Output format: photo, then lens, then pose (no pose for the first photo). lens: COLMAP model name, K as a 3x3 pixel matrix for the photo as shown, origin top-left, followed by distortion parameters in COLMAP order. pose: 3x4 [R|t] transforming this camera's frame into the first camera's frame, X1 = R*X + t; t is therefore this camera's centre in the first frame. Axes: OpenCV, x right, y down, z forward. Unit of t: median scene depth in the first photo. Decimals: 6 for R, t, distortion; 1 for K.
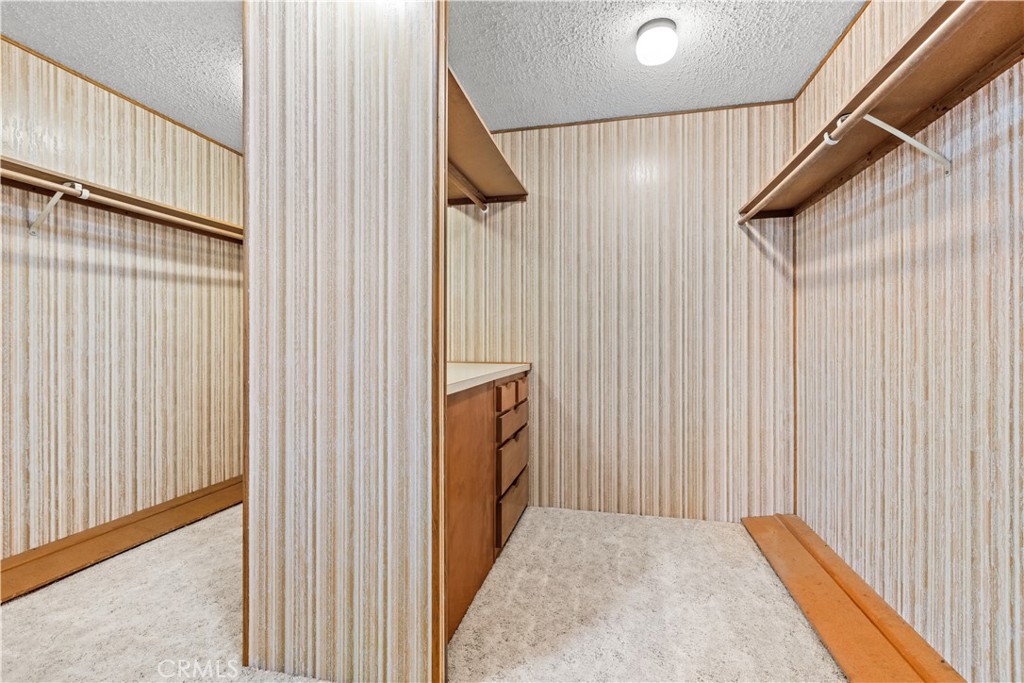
lens RADIAL K [[458.8, 0, 513.4], [0, 458.8, 340.5], [0, 0, 1]] dist [0.002046, -0.001119]
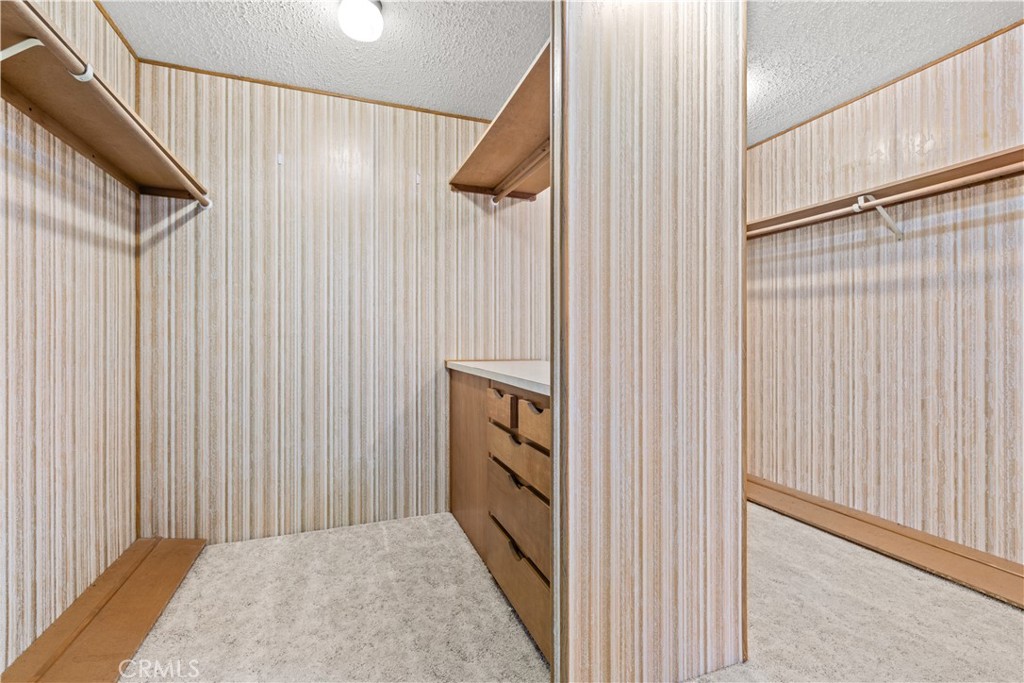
lens RADIAL K [[458.8, 0, 513.3], [0, 458.8, 337.9], [0, 0, 1]] dist [0.002046, -0.001119]
pose [[0.829817, 0.000164, 0.558035, -1.168923], [0.000202, 1.000000, -0.000595, 0.002834], [-0.558035, 0.000606, 0.829817, 0.362743]]
